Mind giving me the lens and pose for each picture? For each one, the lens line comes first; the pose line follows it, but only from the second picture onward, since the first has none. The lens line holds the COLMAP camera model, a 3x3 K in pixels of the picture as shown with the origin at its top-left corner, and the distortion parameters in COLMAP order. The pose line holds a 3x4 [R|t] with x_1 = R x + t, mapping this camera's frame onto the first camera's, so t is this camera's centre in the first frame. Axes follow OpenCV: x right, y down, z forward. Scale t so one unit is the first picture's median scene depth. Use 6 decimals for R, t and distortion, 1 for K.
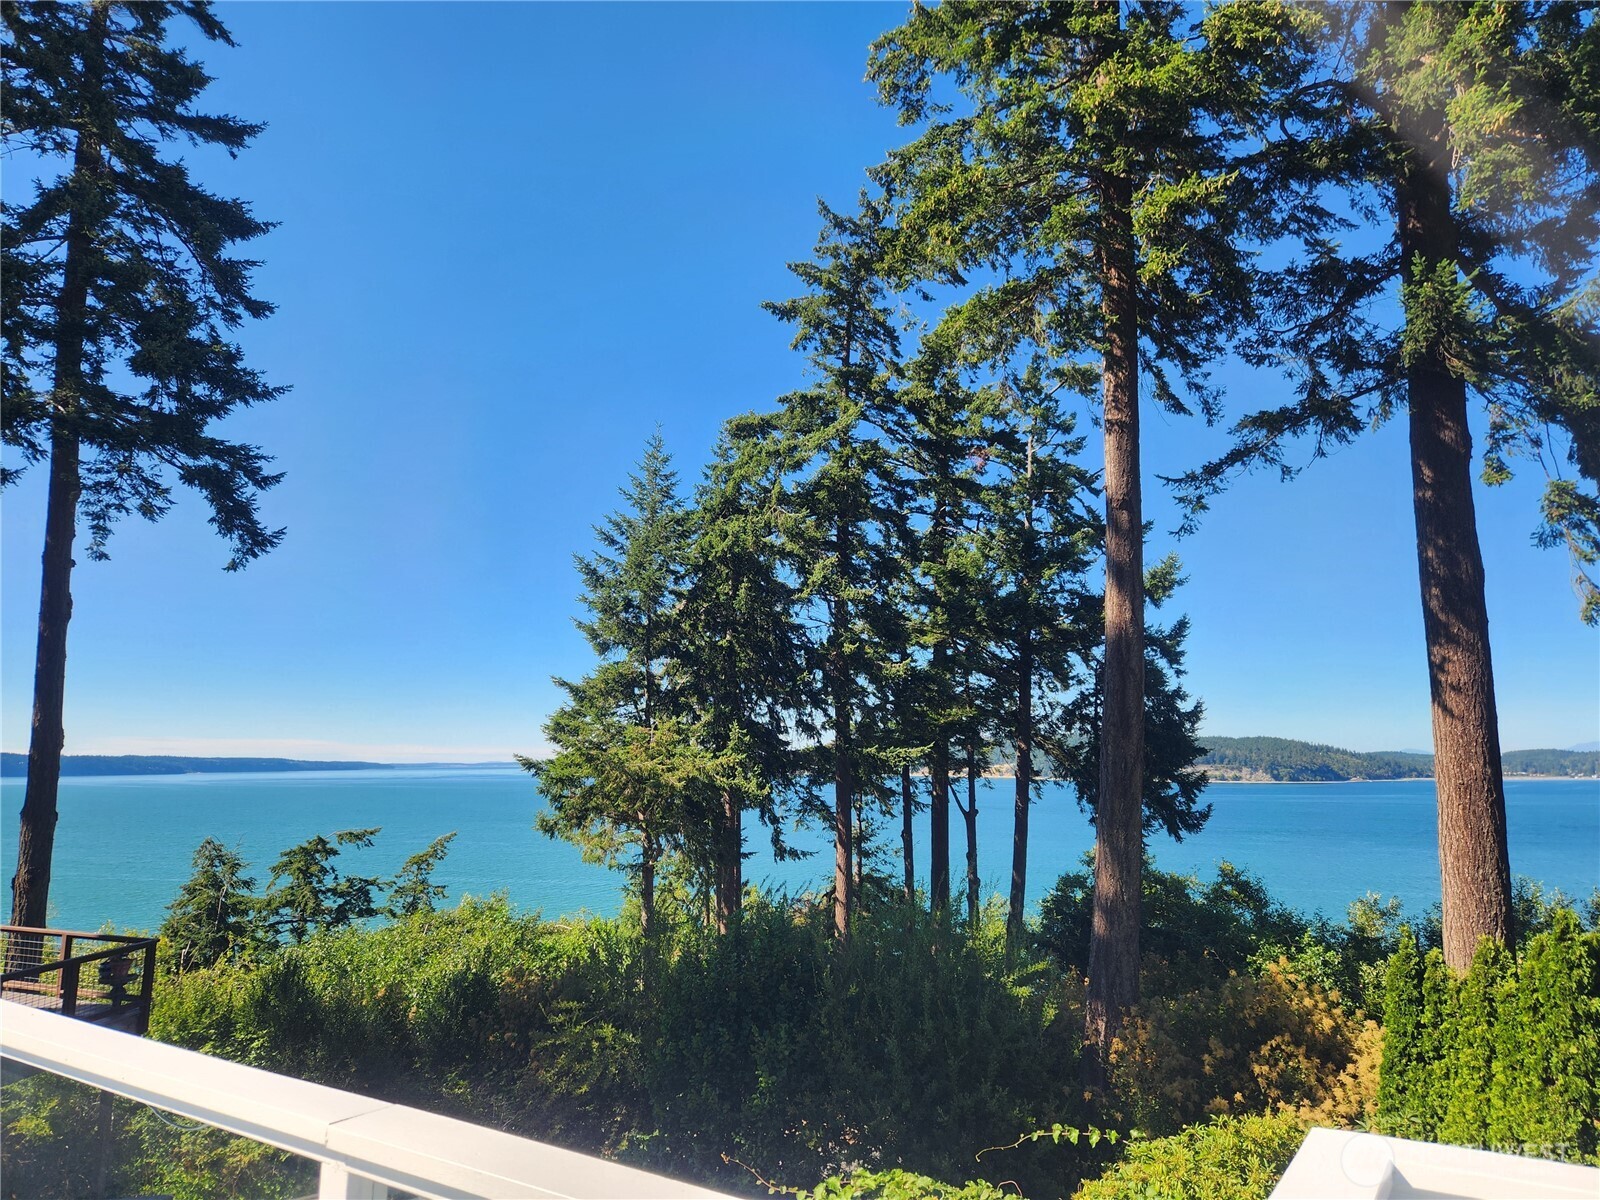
lens RADIAL K [[1073.5, 0, 815.9], [0, 1073.5, 608.8], [0, 0, 1]] dist [0.070697, -0.042625]
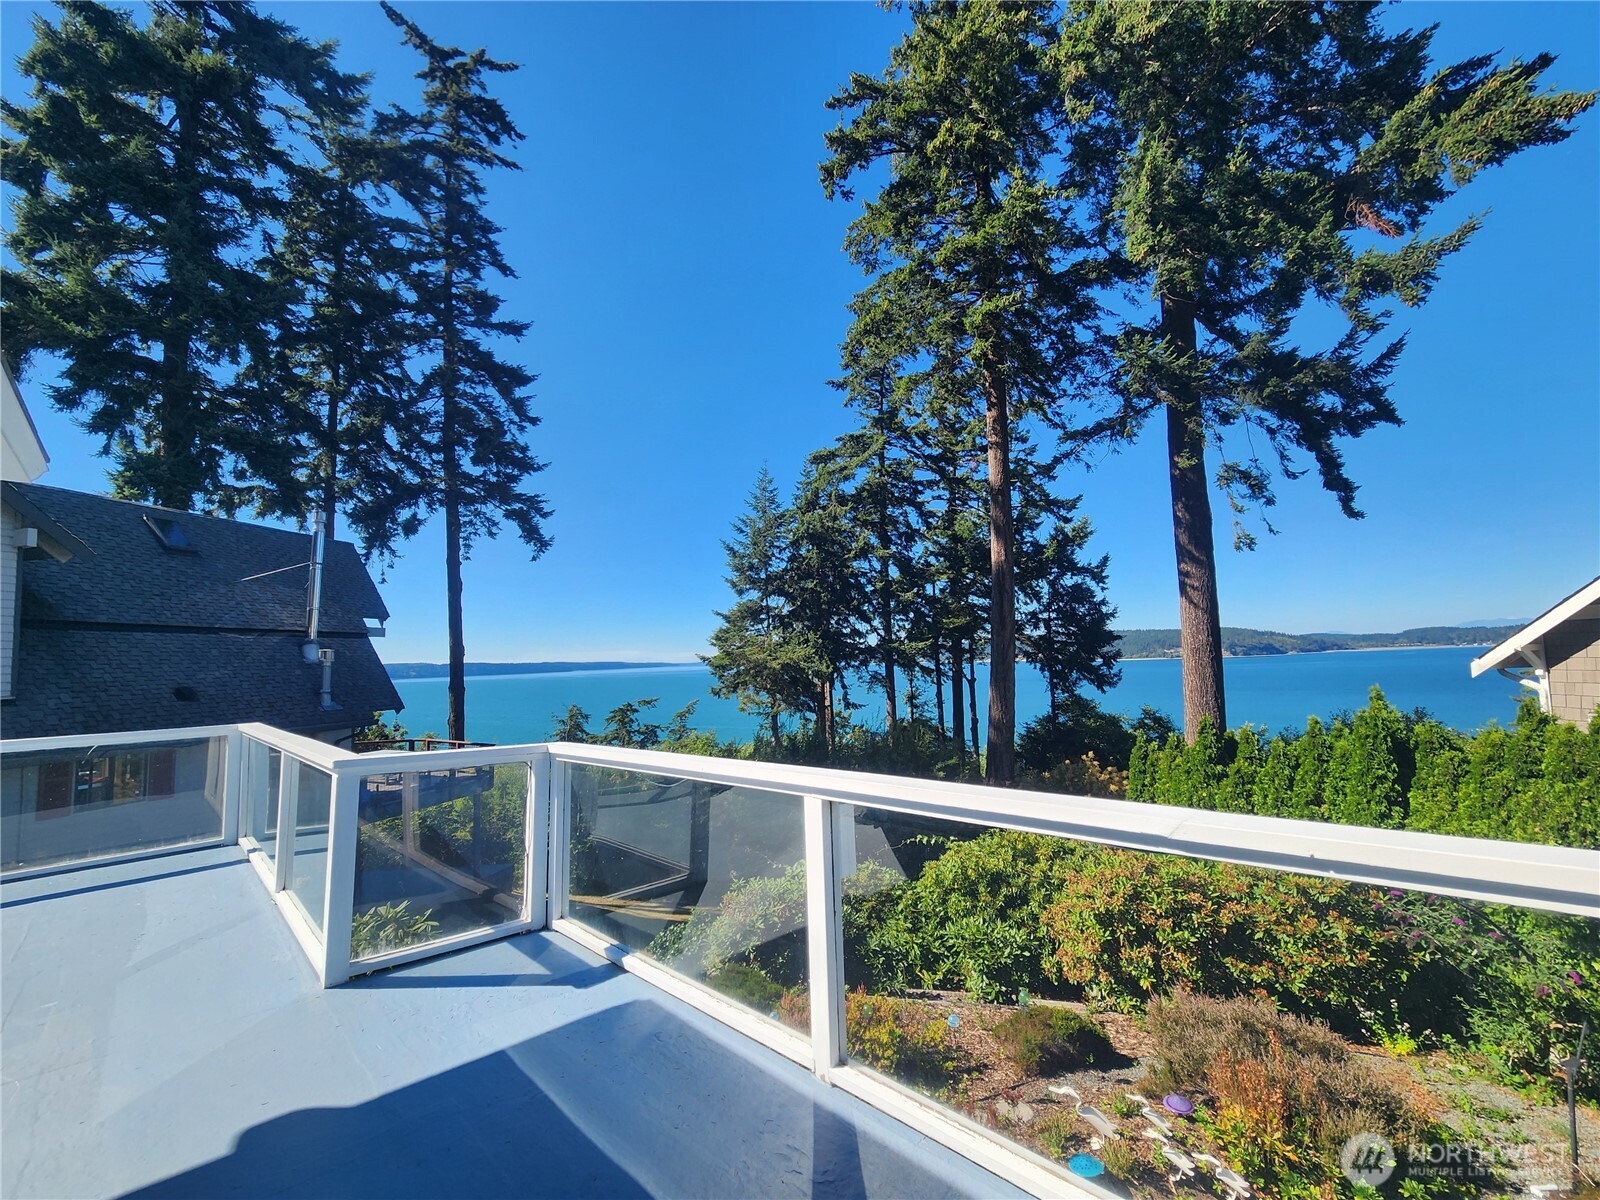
lens RADIAL K [[662.1, 0, 806.8], [0, 662.1, 618.0], [0, 0, 1]] dist [-0.001666, 0.001348]
pose [[0.982330, -0.043775, -0.181967, 0.103550], [0.058598, 0.995315, 0.076899, 0.001108], [0.177748, -0.086203, 0.980293, -0.046636]]
